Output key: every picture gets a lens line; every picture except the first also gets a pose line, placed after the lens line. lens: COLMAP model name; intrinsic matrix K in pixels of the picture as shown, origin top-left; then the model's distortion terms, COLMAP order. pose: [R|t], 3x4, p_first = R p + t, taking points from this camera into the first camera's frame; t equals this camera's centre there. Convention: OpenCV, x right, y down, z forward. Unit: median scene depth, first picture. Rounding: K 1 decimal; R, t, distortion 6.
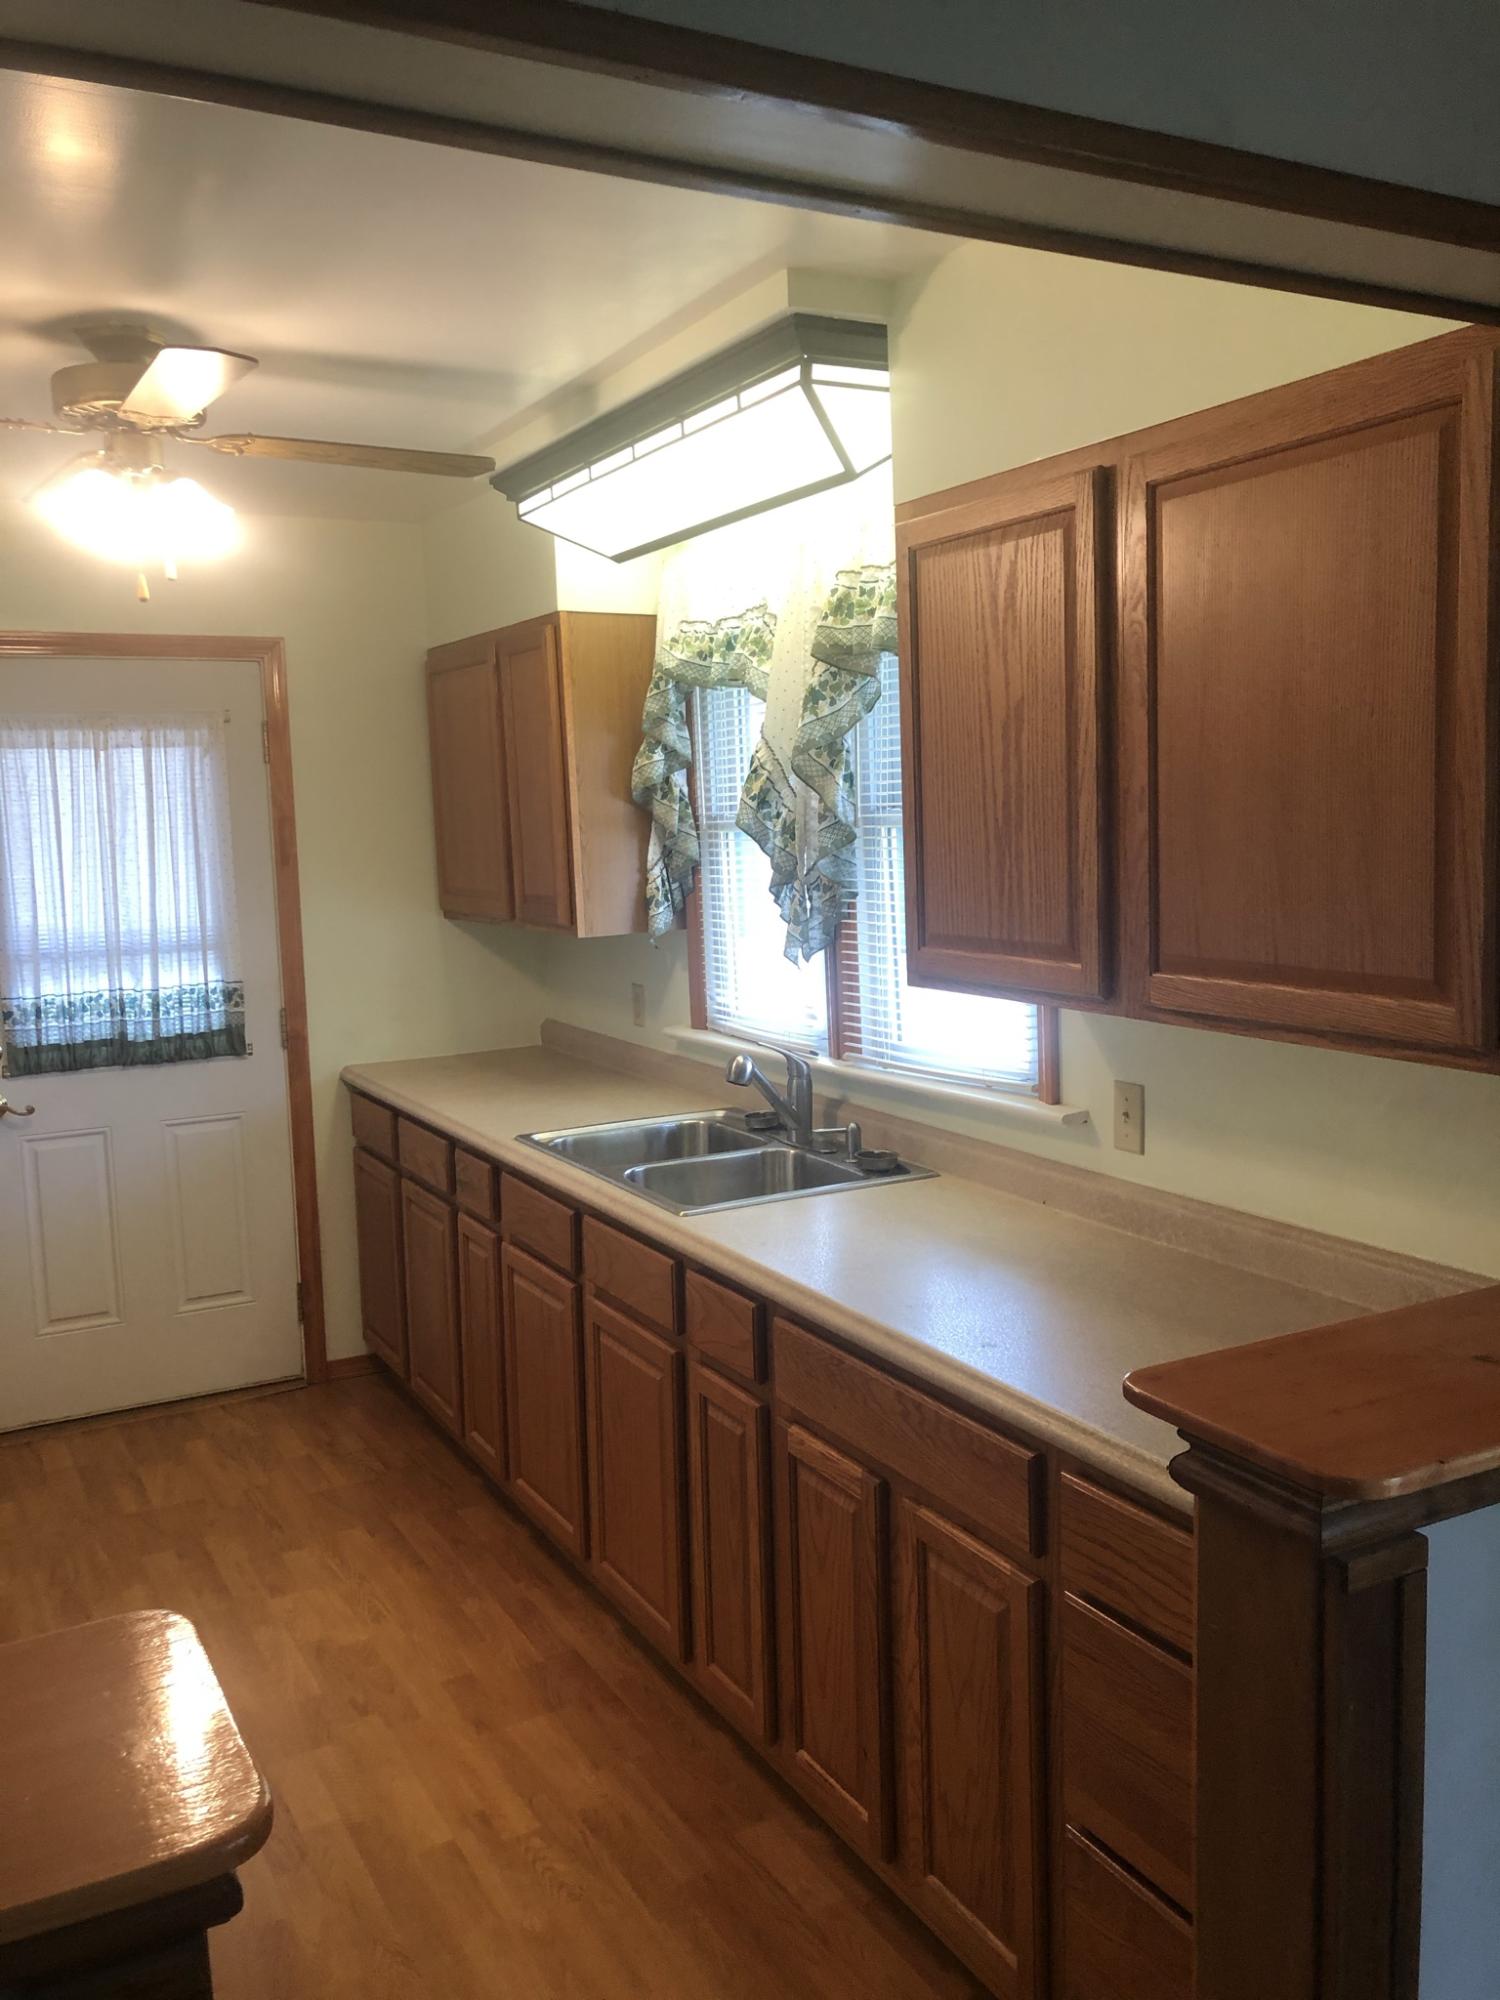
lens RADIAL K [[1630.3, 0, 753.2], [0, 1630.3, 996.5], [0, 0, 1]] dist [0.026343, -0.036998]
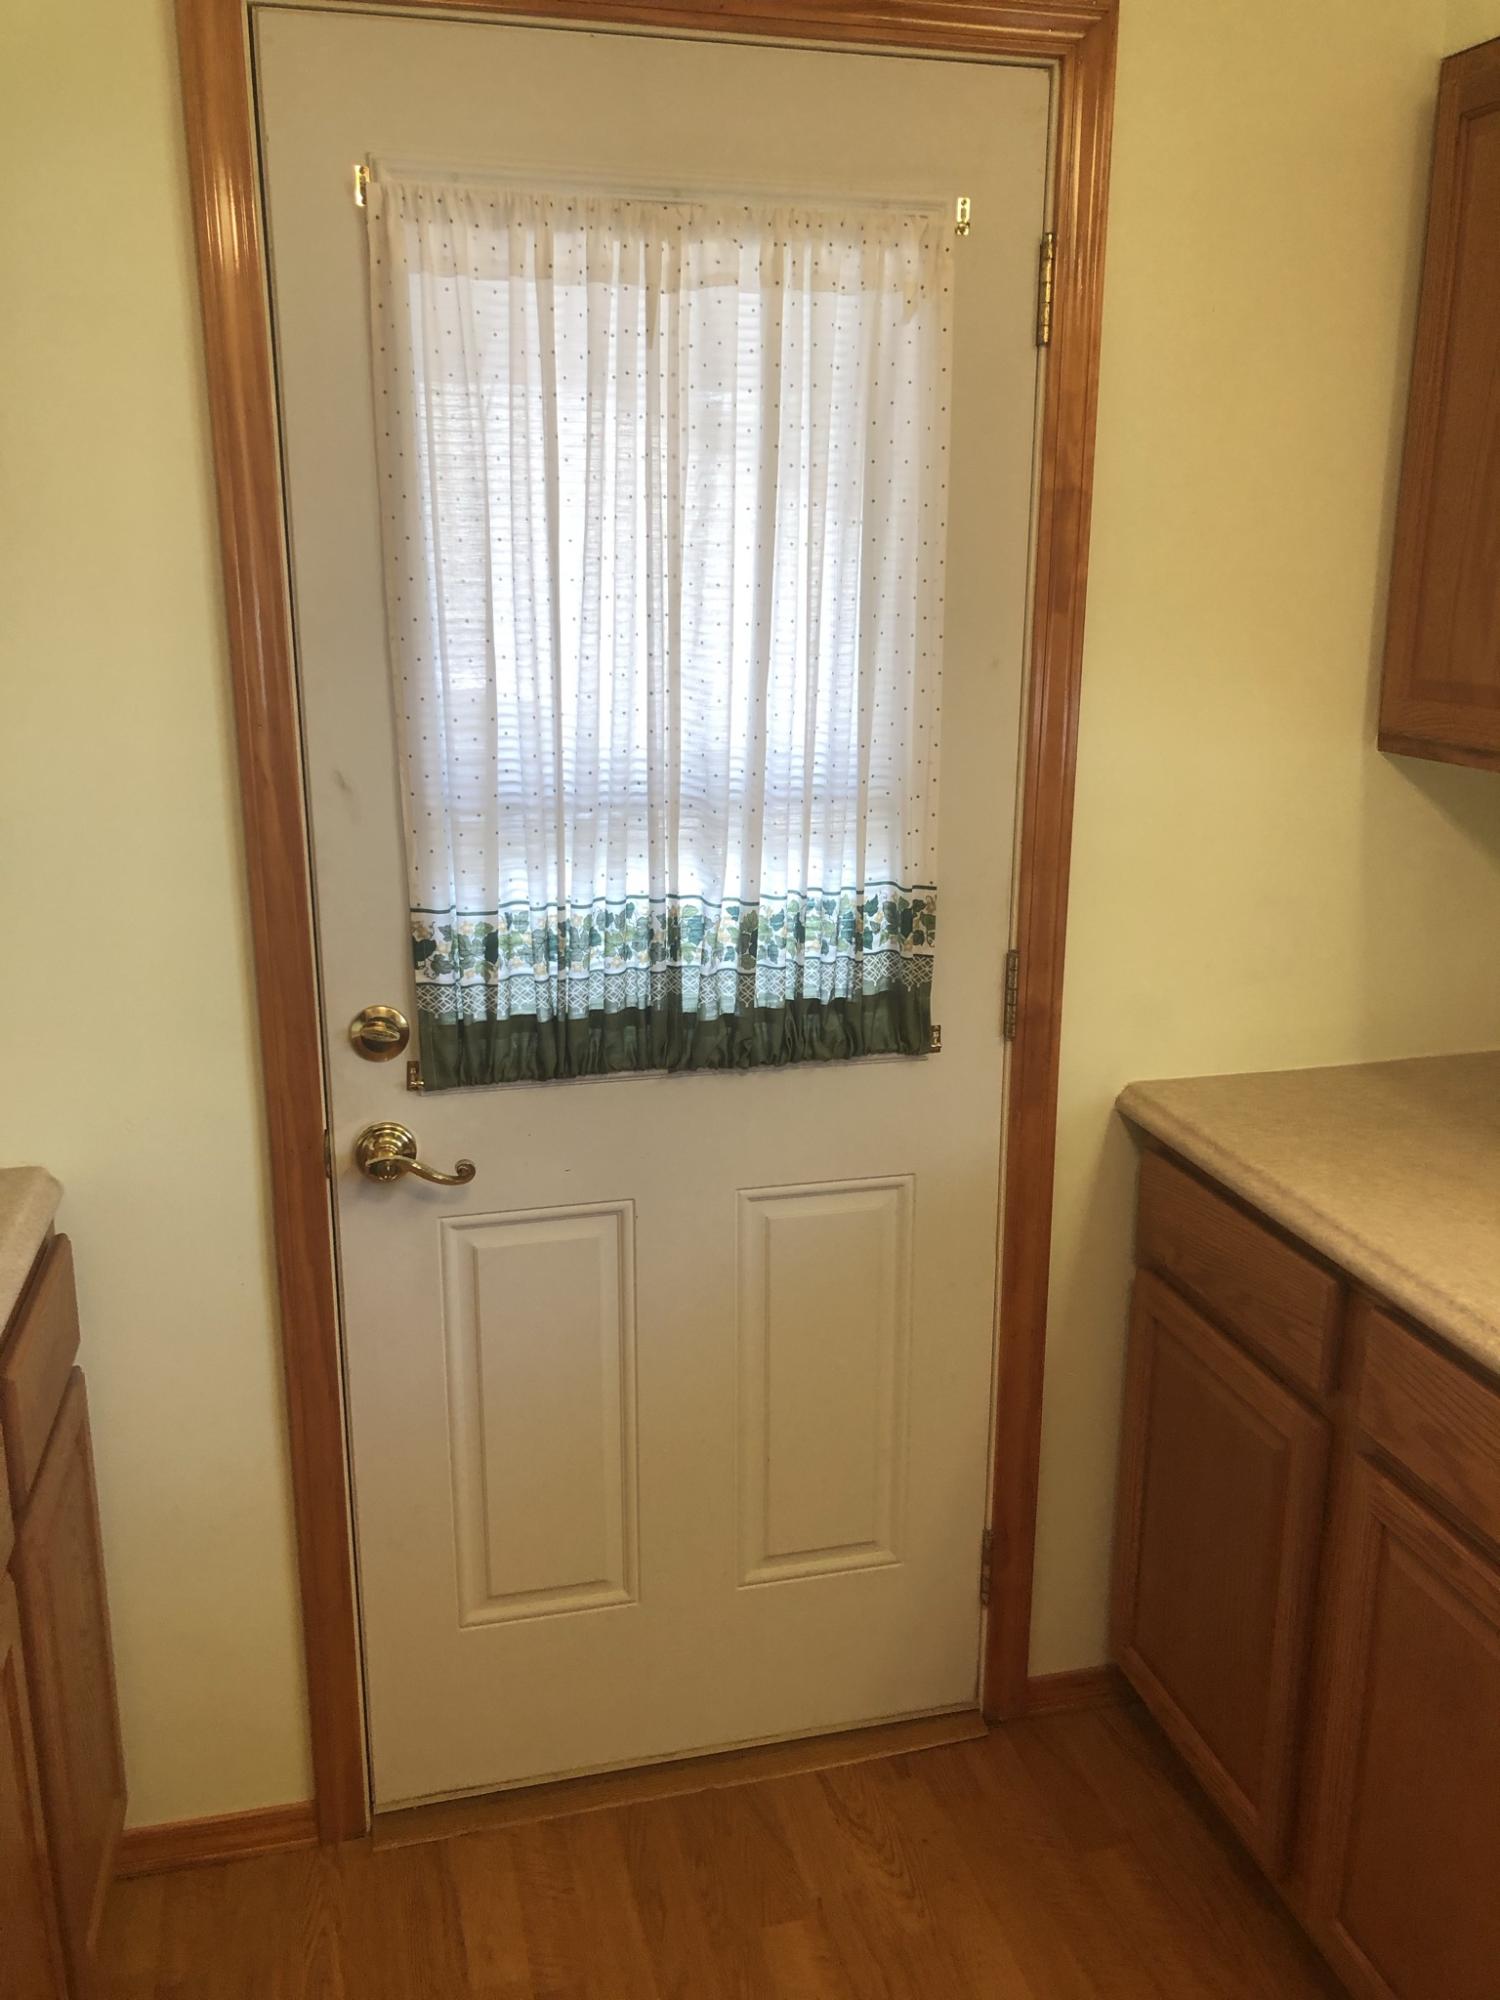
lens RADIAL K [[1630.3, 0, 771.6], [0, 1630.3, 990.3], [0, 0, 1]] dist [0.026343, -0.036998]
pose [[0.968910, 0.092143, -0.229614, -0.263175], [-0.059632, 0.987674, 0.144721, -0.042827], [0.240118, -0.126529, 0.962462, 0.597345]]
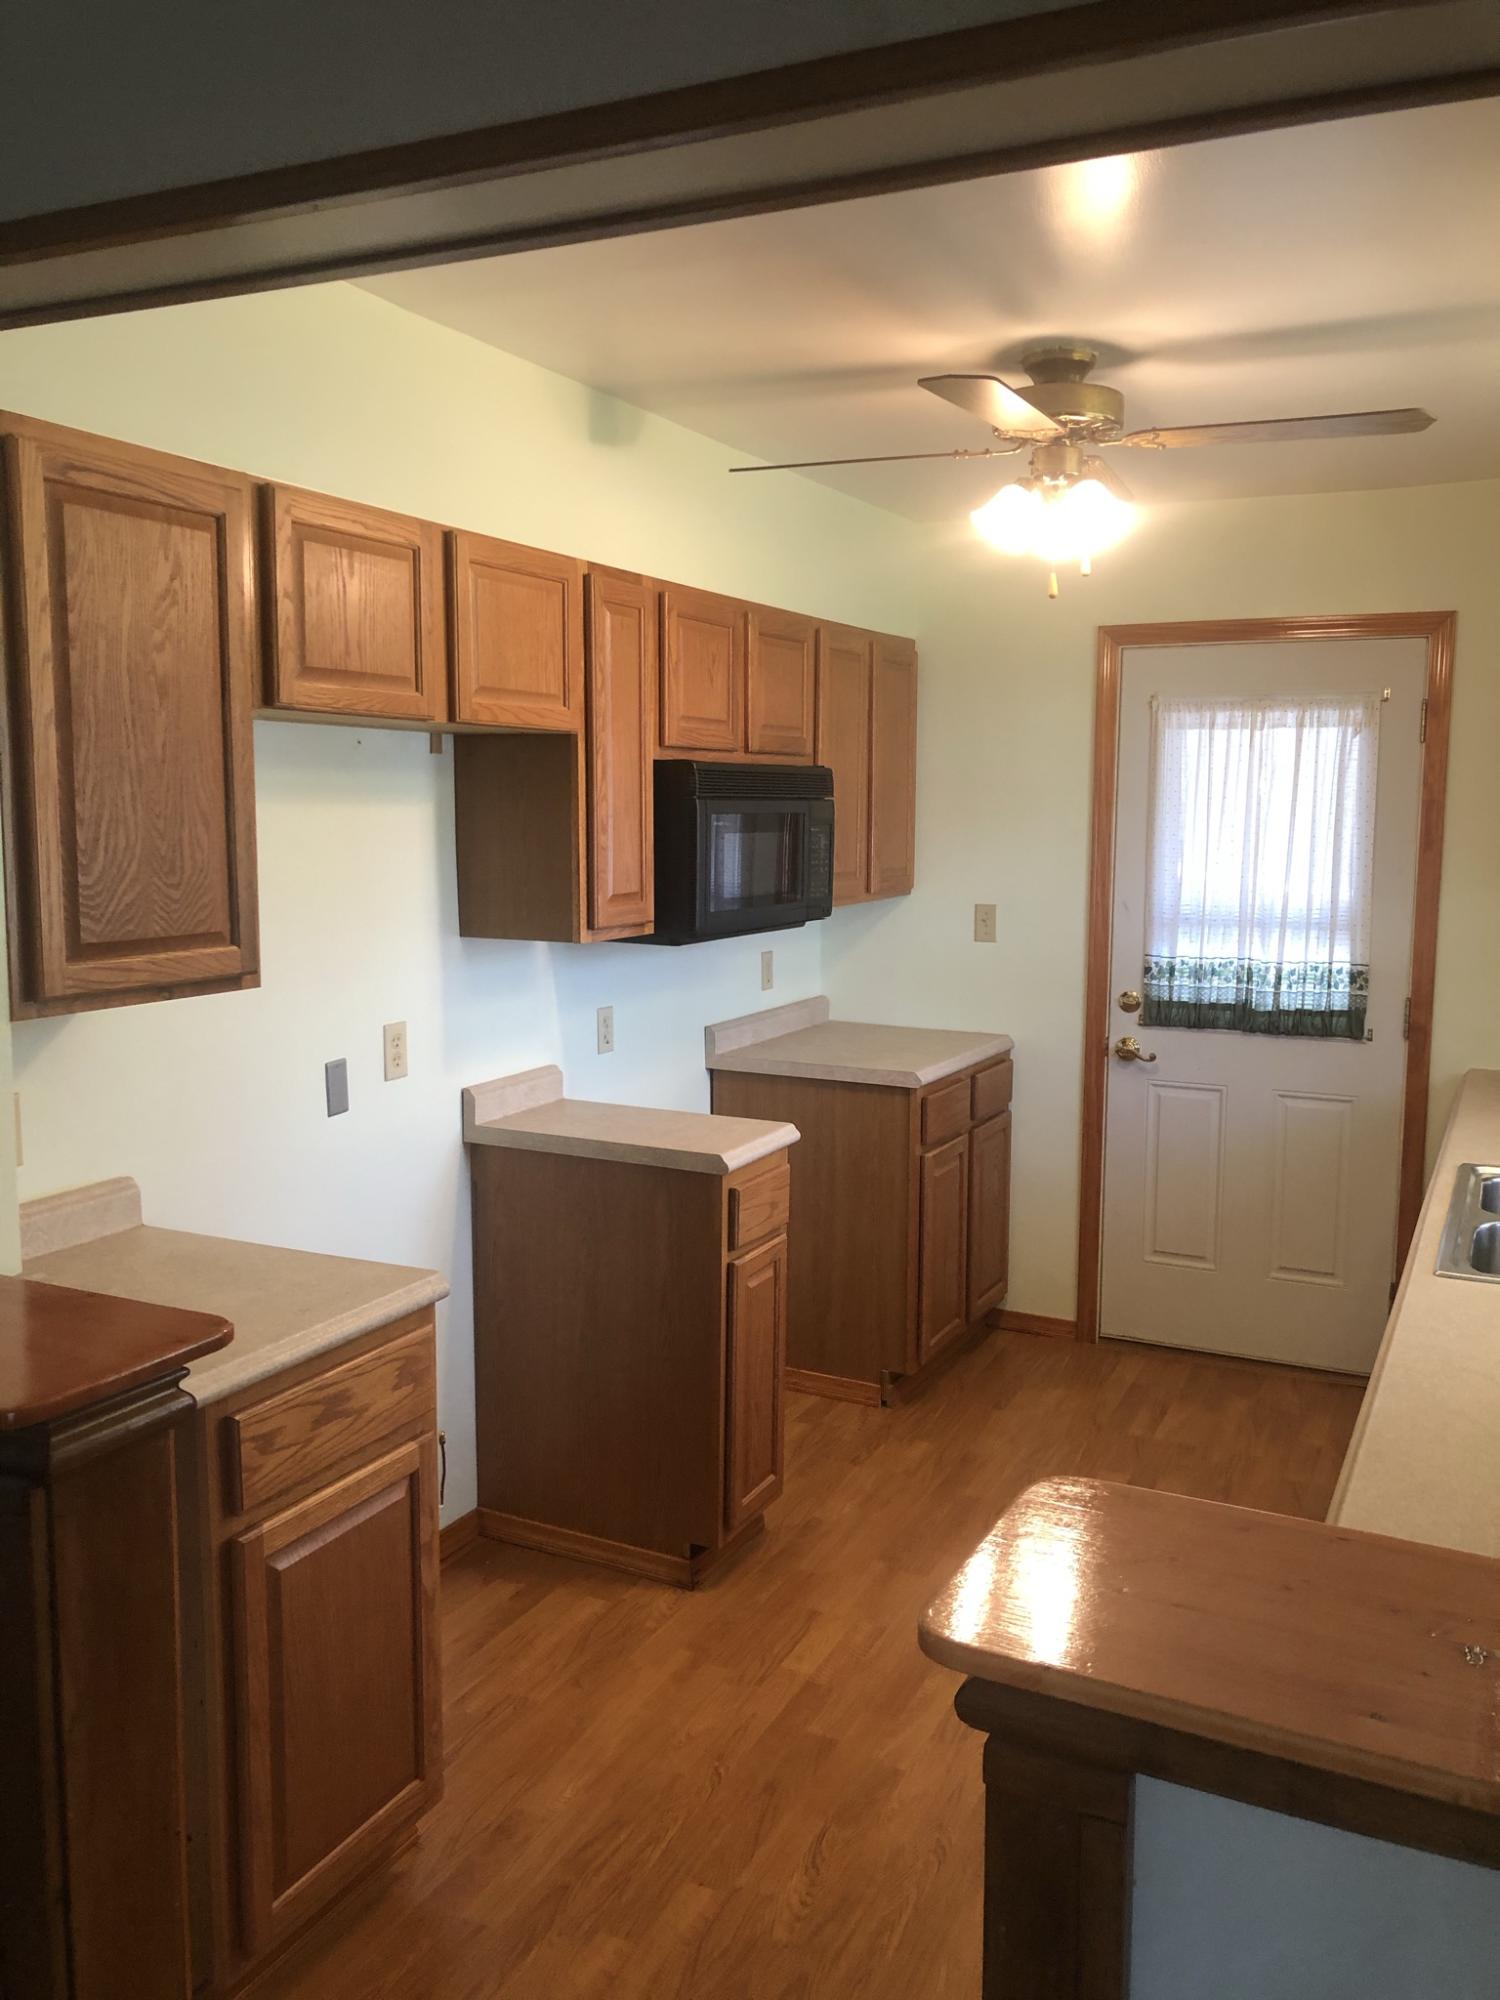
lens RADIAL K [[1630.3, 0, 766.2], [0, 1630.3, 1006.4], [0, 0, 1]] dist [0.026343, -0.036998]
pose [[0.591483, 0.133845, -0.795131, 0.267700], [-0.116047, 0.989991, 0.080321, -0.022357], [0.797923, 0.044764, 0.601095, 0.124237]]
